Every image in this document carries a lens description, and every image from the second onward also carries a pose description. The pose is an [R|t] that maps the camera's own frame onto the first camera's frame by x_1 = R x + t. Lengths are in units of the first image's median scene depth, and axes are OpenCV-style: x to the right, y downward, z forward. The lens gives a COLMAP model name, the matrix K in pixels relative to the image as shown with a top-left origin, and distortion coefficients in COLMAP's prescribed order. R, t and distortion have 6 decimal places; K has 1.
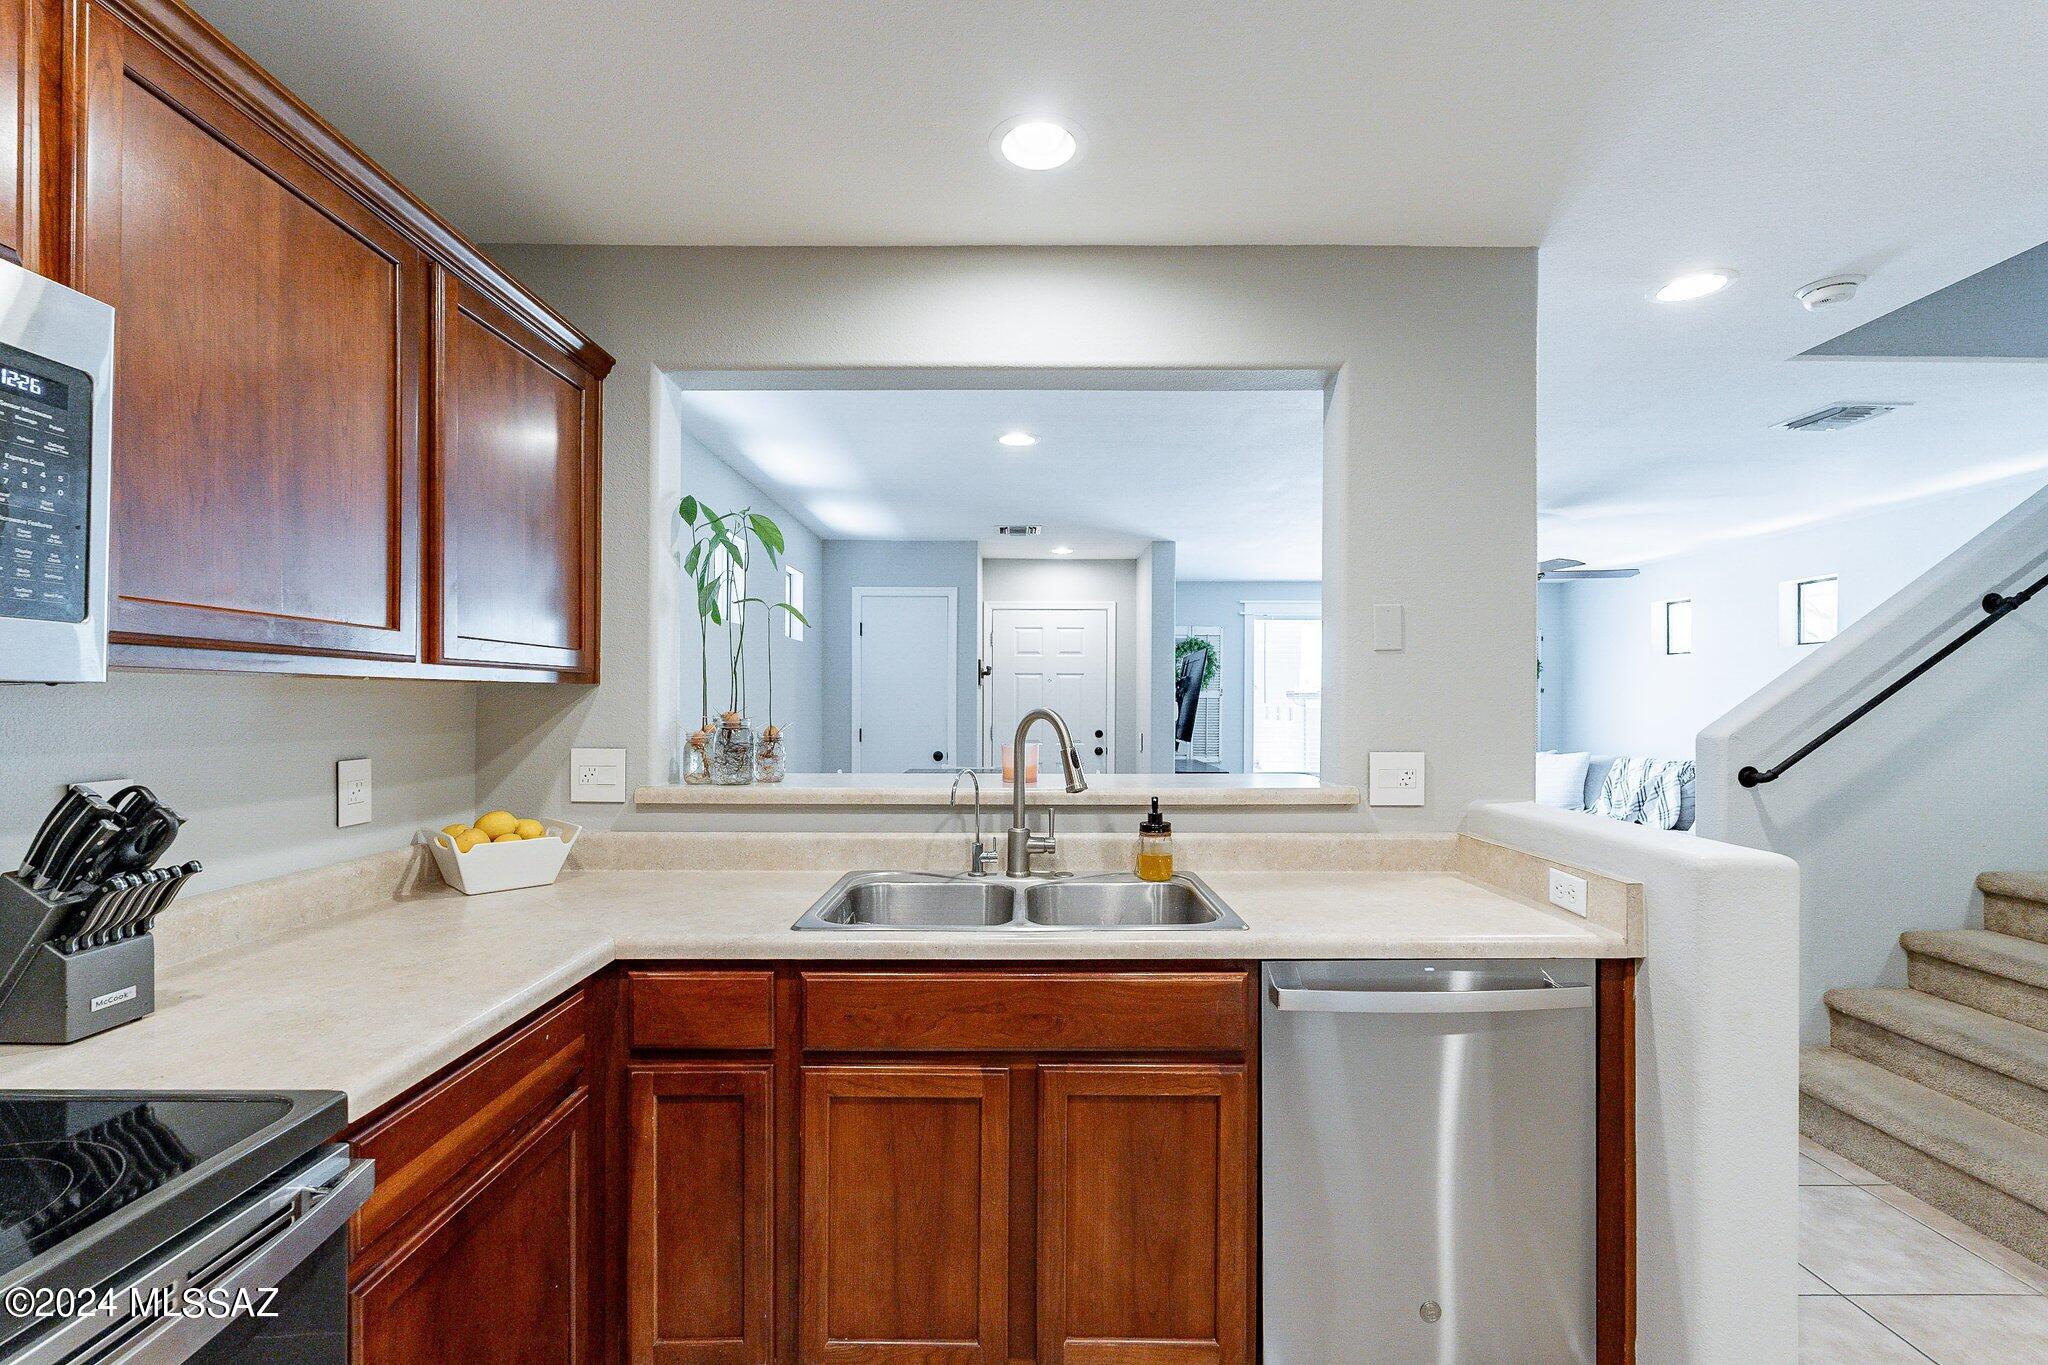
lens RADIAL K [[894.7, 0, 1028.3], [0, 894.7, 683.0], [0, 0, 1]] dist [-0.007076, -0.000445]
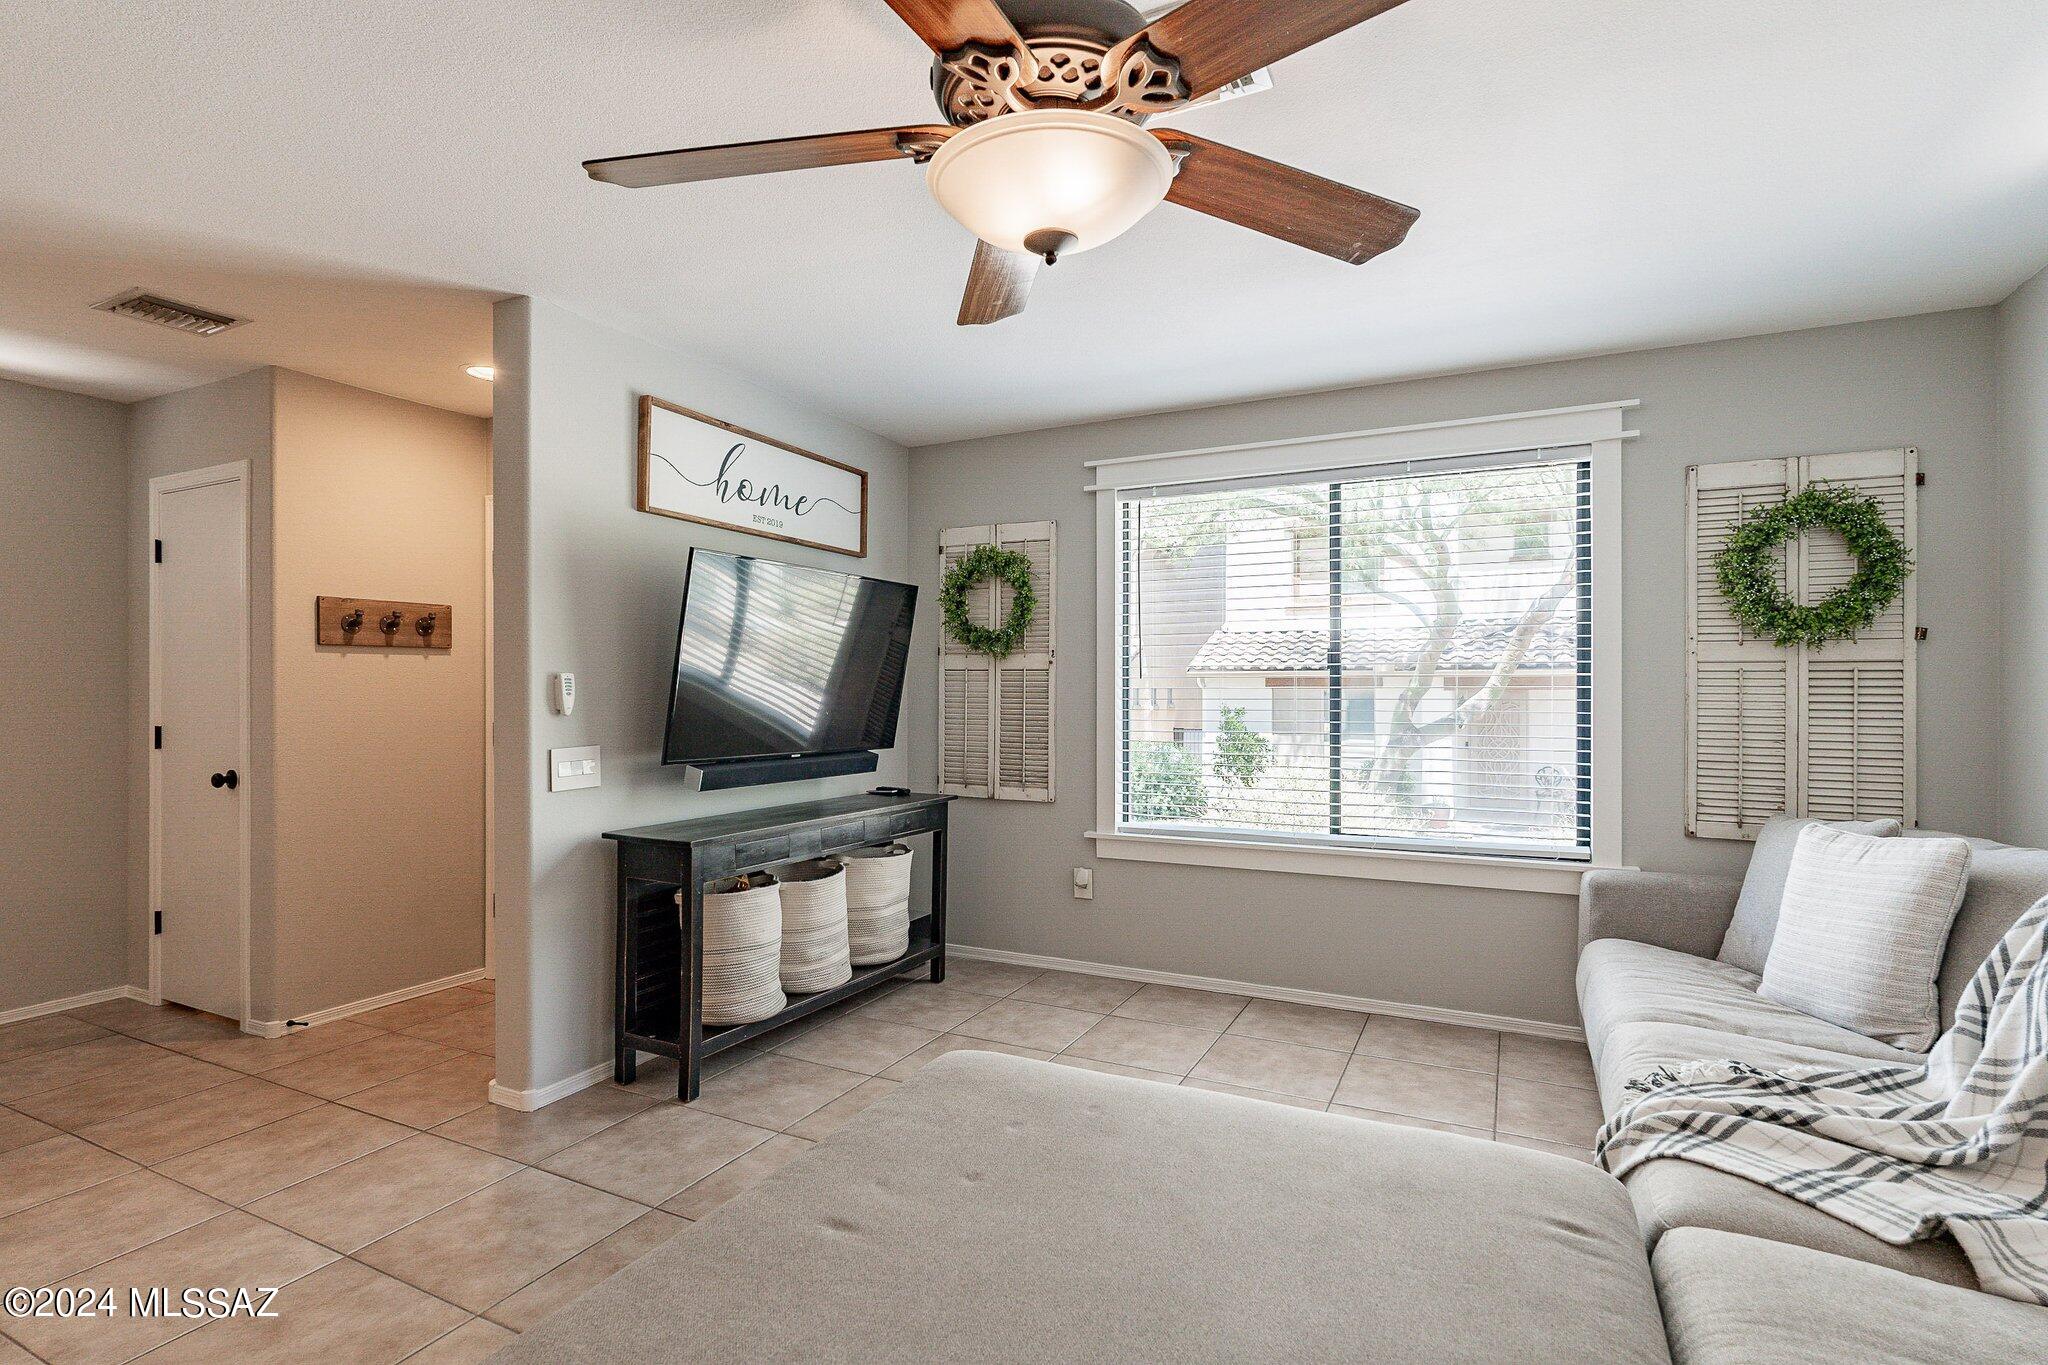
lens RADIAL K [[982.5, 0, 1024.0], [0, 982.5, 682.5], [0, 0, 1]] dist [-0.010557, -0.000131]
pose [[0.890501, -0.007015, -0.454928, 0.443796], [0.012931, 0.999867, 0.009894, 0.018853], [0.454798, -0.014694, 0.890473, 0.521737]]
